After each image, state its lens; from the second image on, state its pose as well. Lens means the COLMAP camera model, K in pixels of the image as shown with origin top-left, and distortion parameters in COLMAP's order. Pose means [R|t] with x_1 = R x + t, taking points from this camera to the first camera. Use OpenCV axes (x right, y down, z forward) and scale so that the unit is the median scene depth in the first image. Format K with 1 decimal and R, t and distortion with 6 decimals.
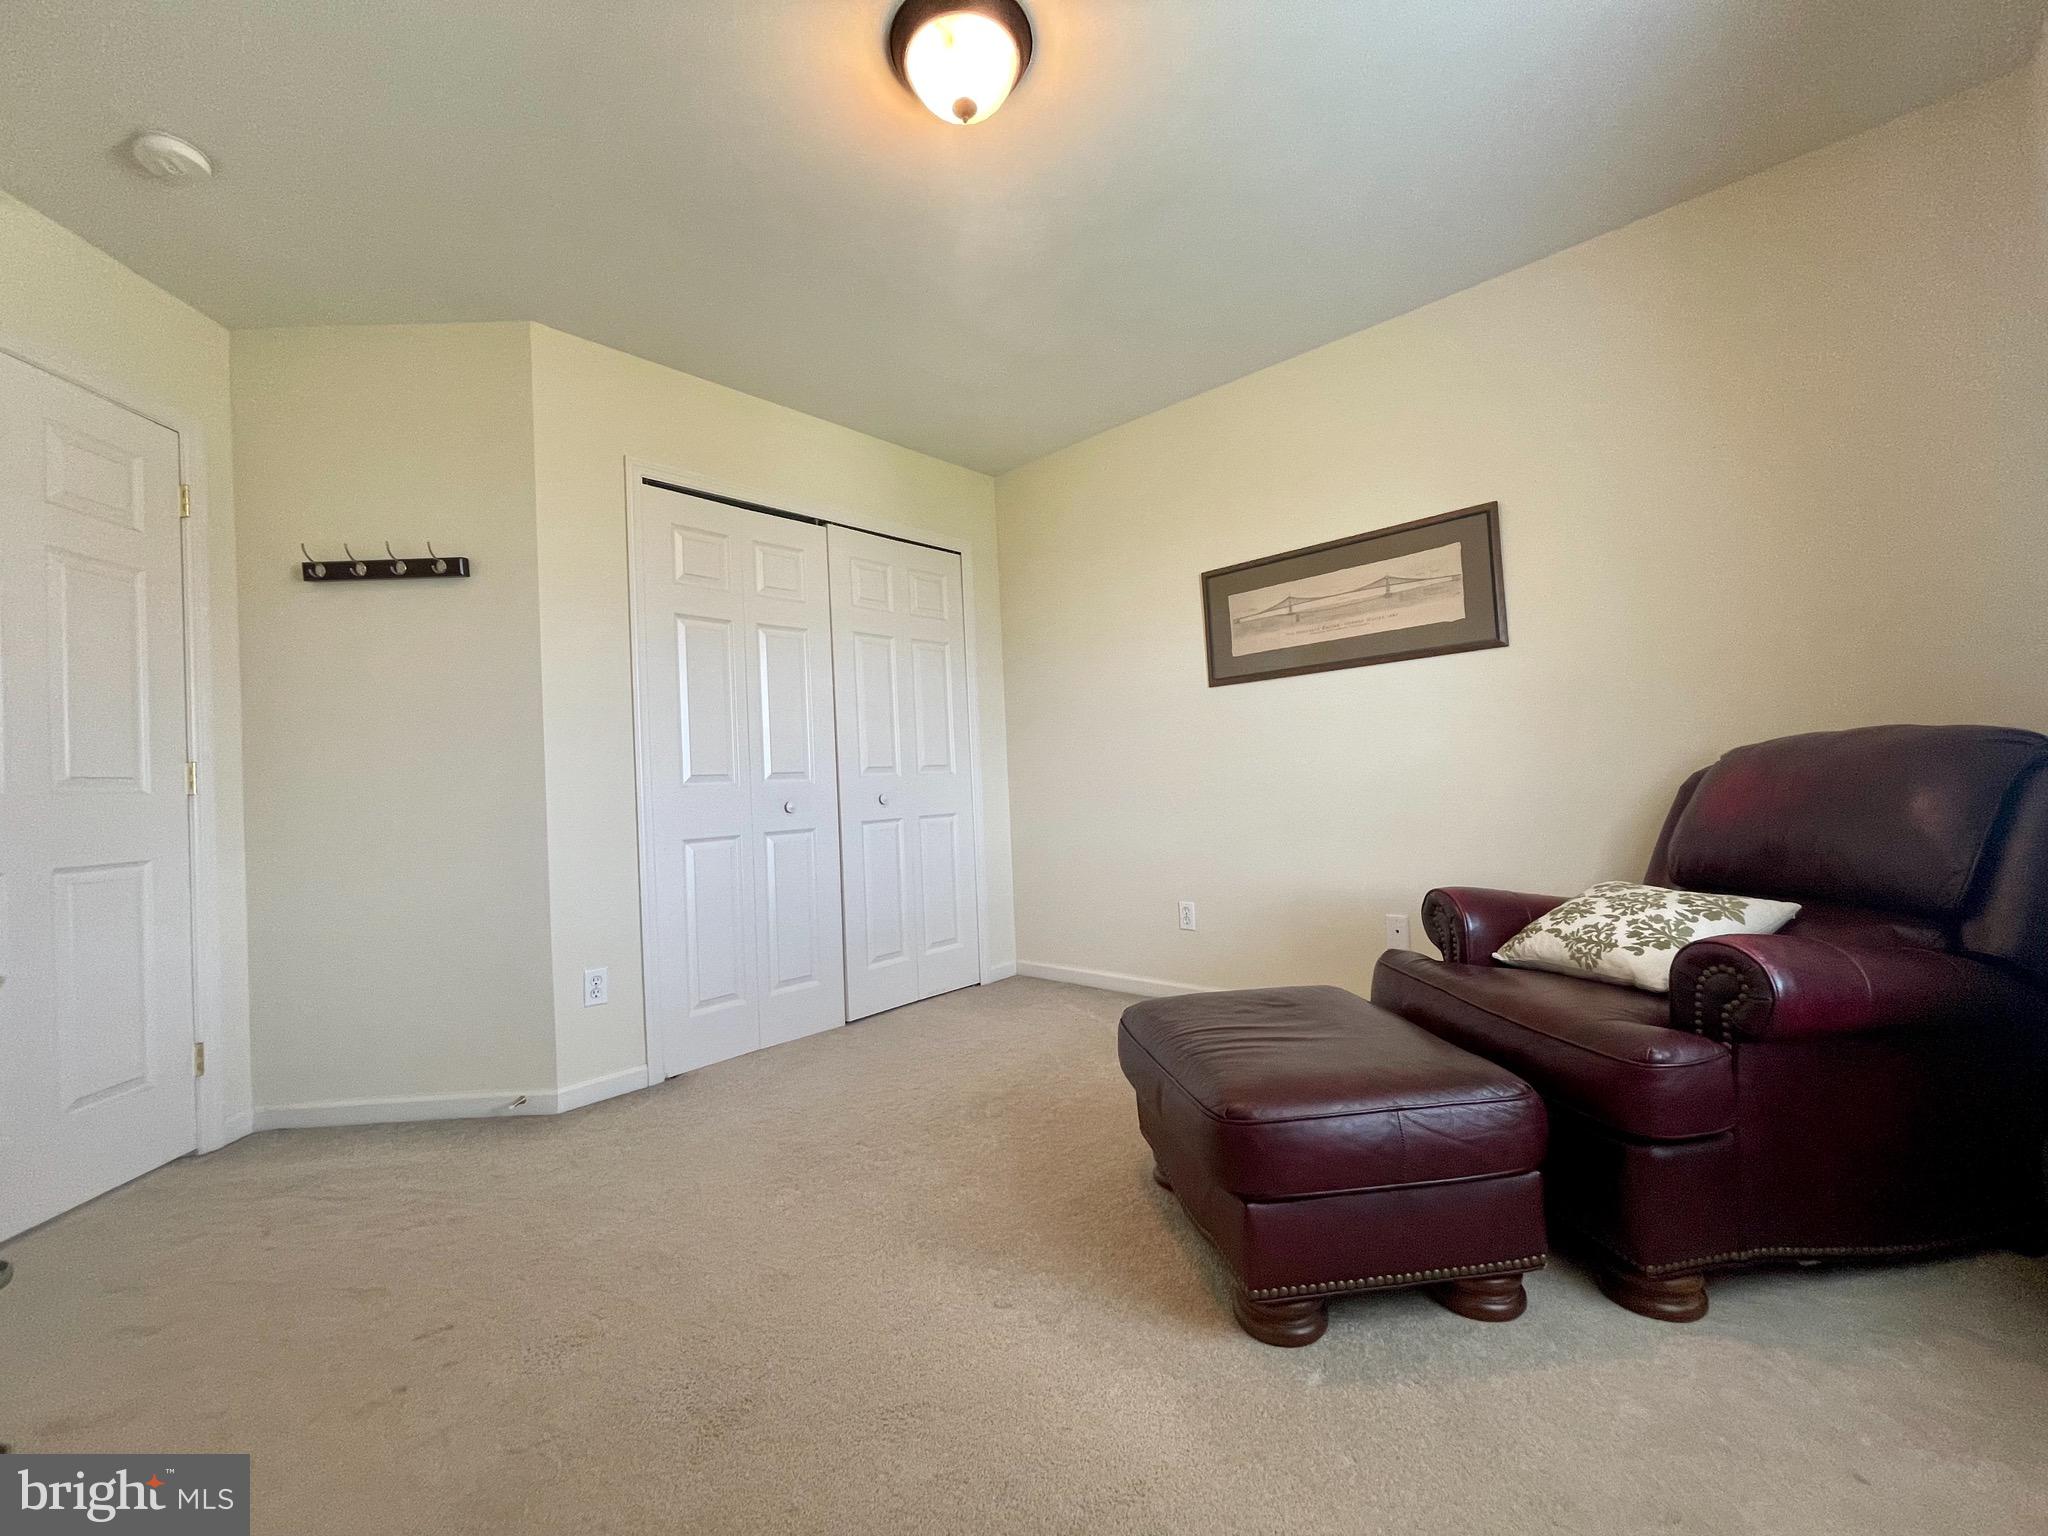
lens RADIAL K [[825.0, 0, 1011.0], [0, 825.0, 769.1], [0, 0, 1]] dist [-0.002563, 0.000248]
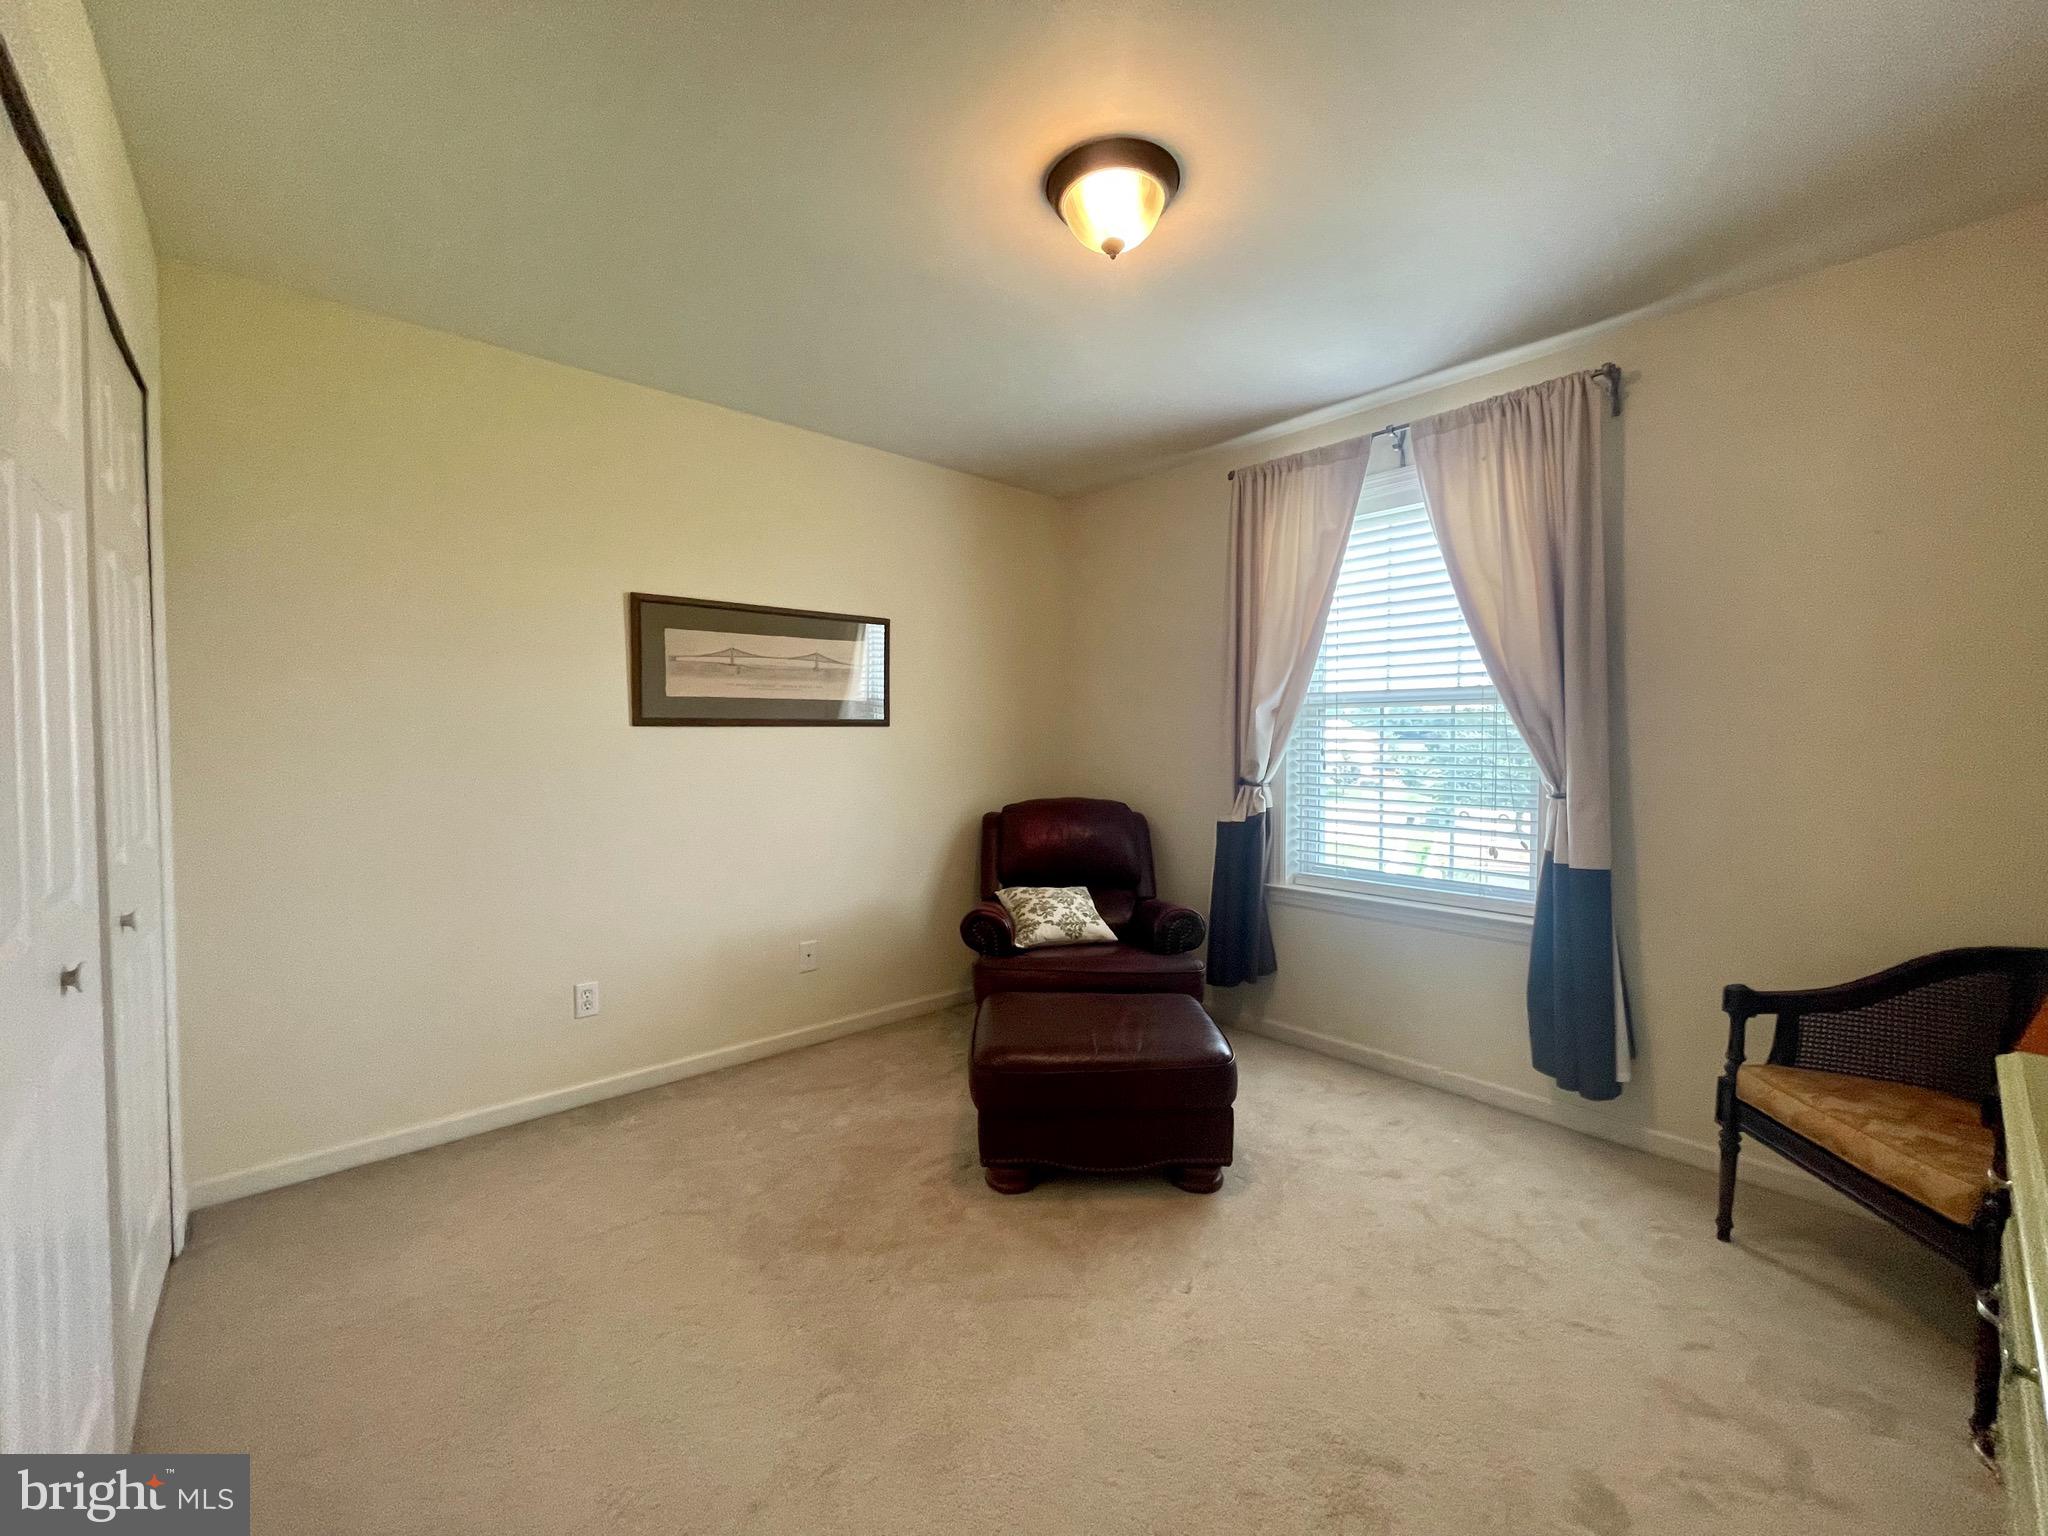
lens RADIAL K [[831.6, 0, 1012.7], [0, 831.6, 766.1], [0, 0, 1]] dist [0.000747, 0.000195]
pose [[0.095018, 0.013115, 0.995389, -0.634392], [-0.025109, 0.999627, -0.010774, -0.061817], [-0.995159, -0.023970, 0.095312, 0.555898]]
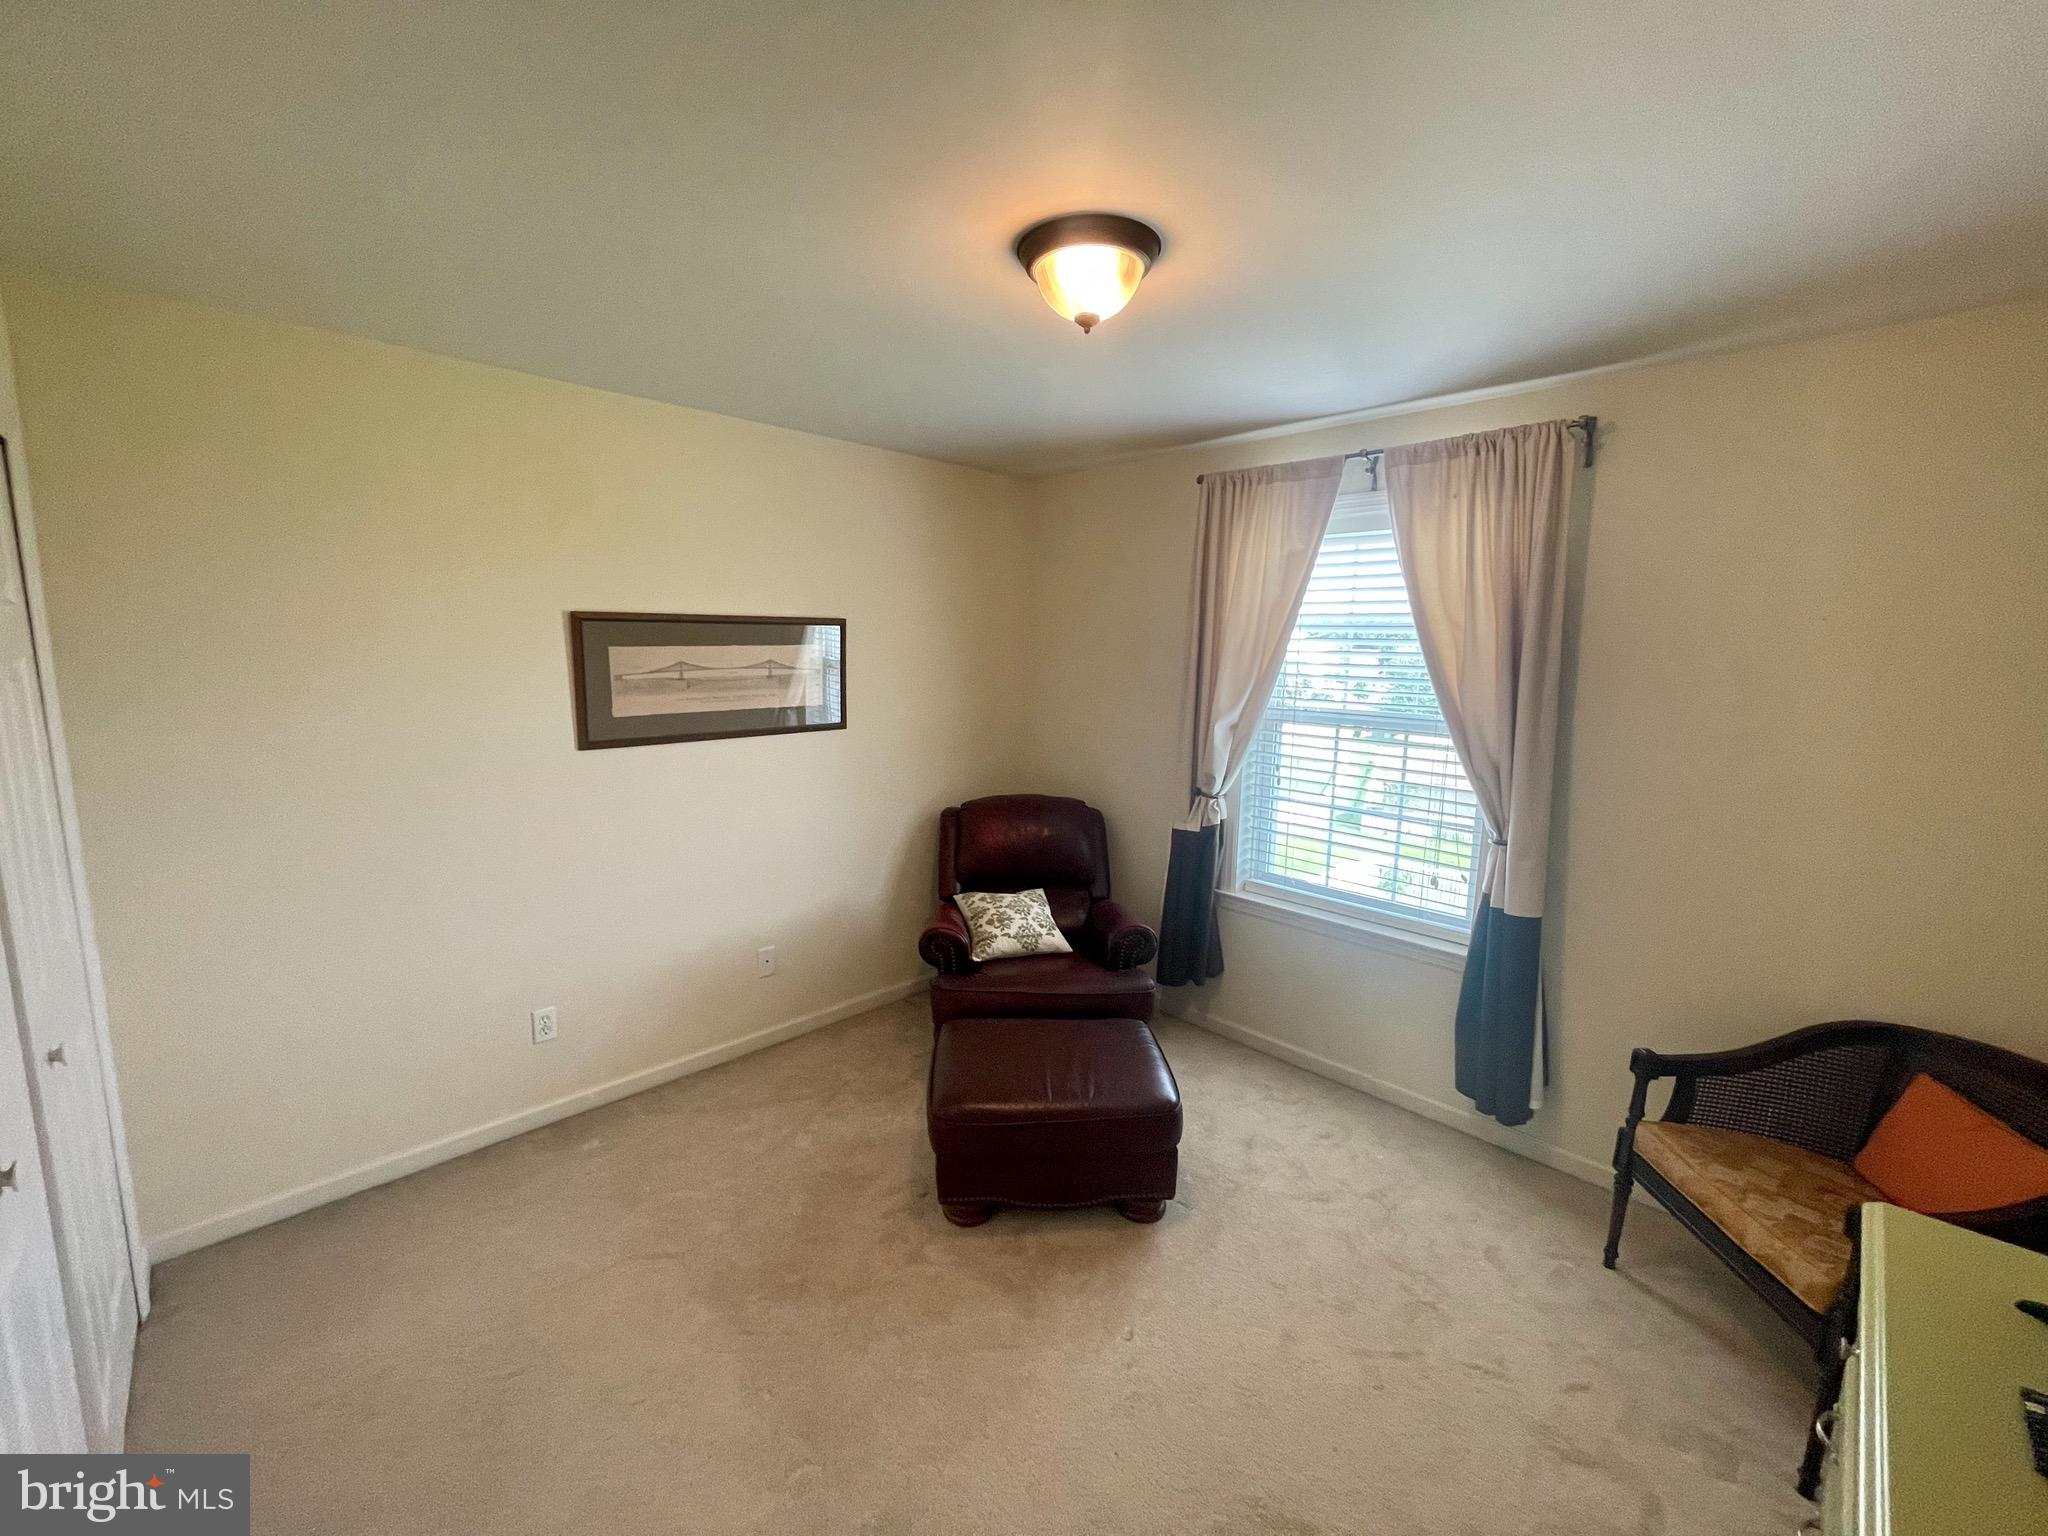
lens RADIAL K [[831.6, 0, 1012.7], [0, 831.6, 766.1], [0, 0, 1]] dist [0.000747, 0.000195]
pose [[0.043469, -0.103640, 0.993665, -0.624311], [-0.040055, 0.993624, 0.105388, -0.204274], [-0.998251, -0.044382, 0.039041, 0.564593]]
